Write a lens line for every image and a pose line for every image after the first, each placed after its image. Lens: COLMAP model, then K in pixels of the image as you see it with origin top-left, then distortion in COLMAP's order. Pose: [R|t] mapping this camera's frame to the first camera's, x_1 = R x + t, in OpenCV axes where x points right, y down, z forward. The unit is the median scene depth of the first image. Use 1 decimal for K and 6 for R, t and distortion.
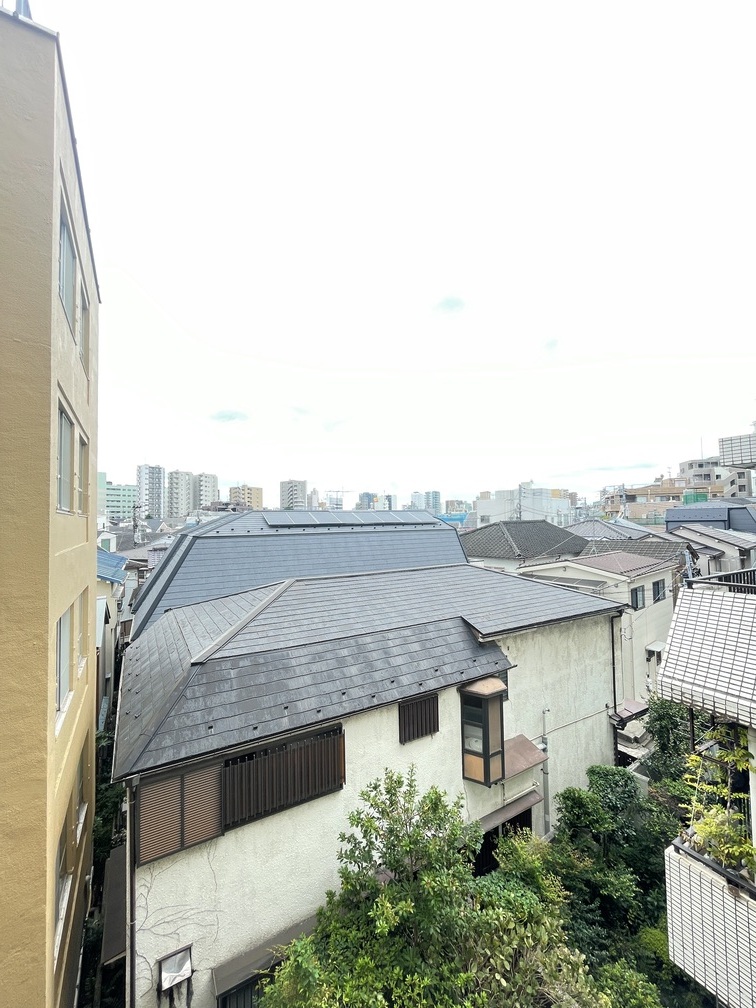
lens RADIAL K [[409.4, 0, 378.2], [0, 409.4, 506.4], [0, 0, 1]] dist [-0.003397, -0.000033]
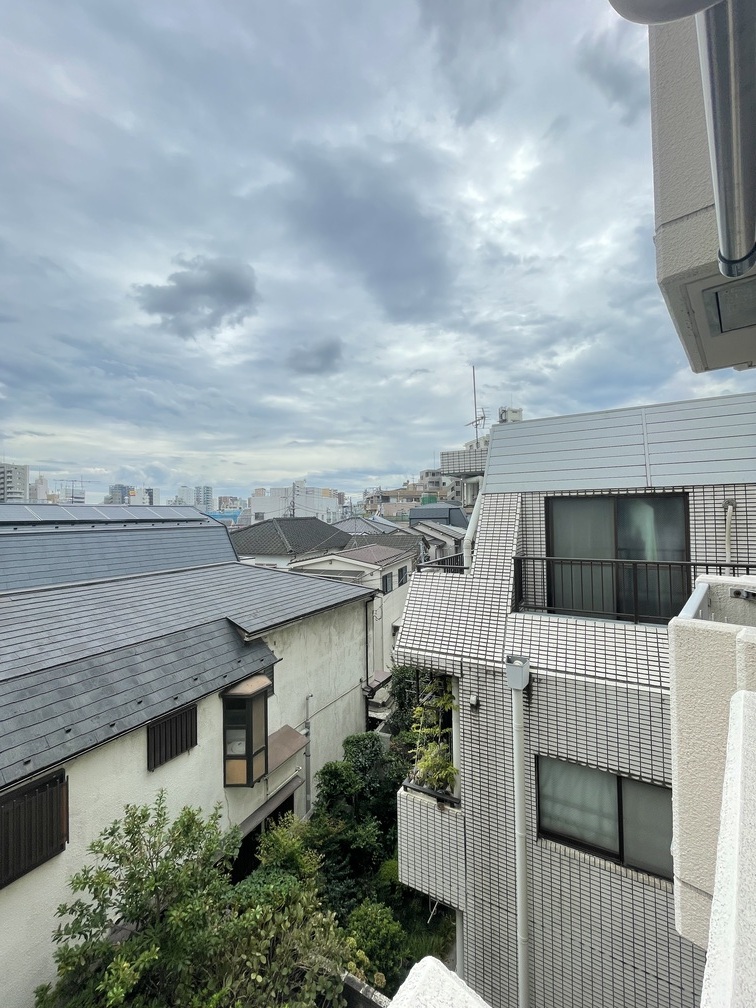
lens RADIAL K [[409.4, 0, 378.2], [0, 409.4, 507.3], [0, 0, 1]] dist [-0.003397, -0.000033]
pose [[0.860096, 0.014729, 0.509920, 0.020811], [-0.019231, 0.999809, 0.003558, 0.003398], [-0.509770, -0.012866, 0.860215, 0.005574]]
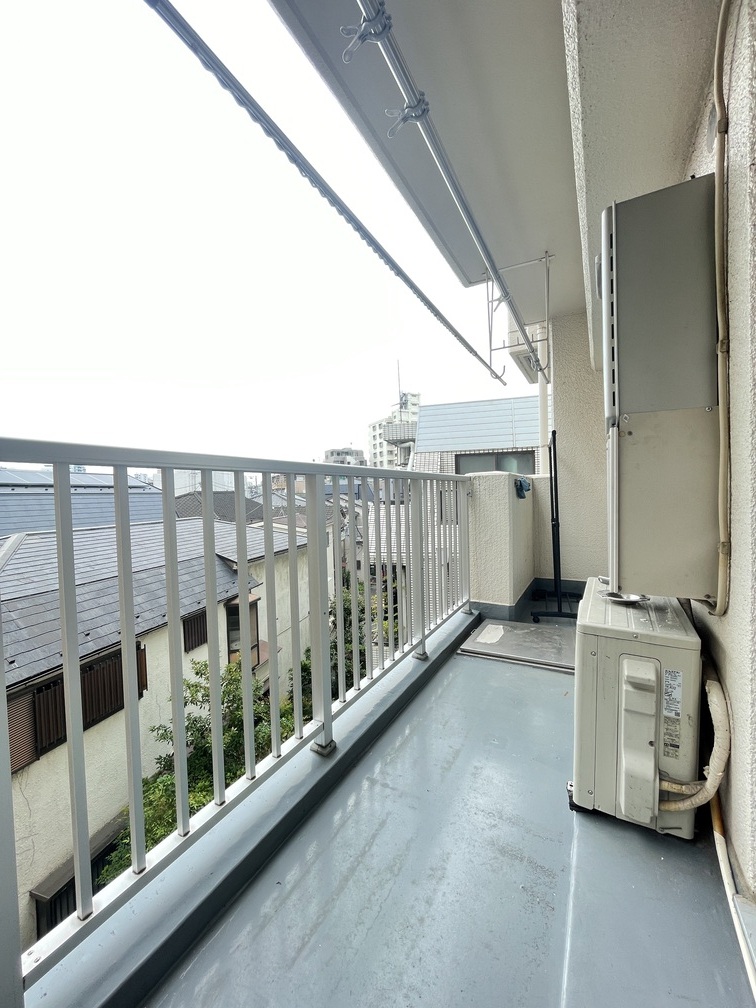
lens RADIAL K [[409.4, 0, 378.1], [0, 409.4, 505.9], [0, 0, 1]] dist [-0.003397, -0.000033]
pose [[0.716133, -0.021481, 0.697633, -0.334343], [-0.012369, 0.998979, 0.043457, 0.086274], [-0.697854, -0.039750, 0.715136, -0.206778]]
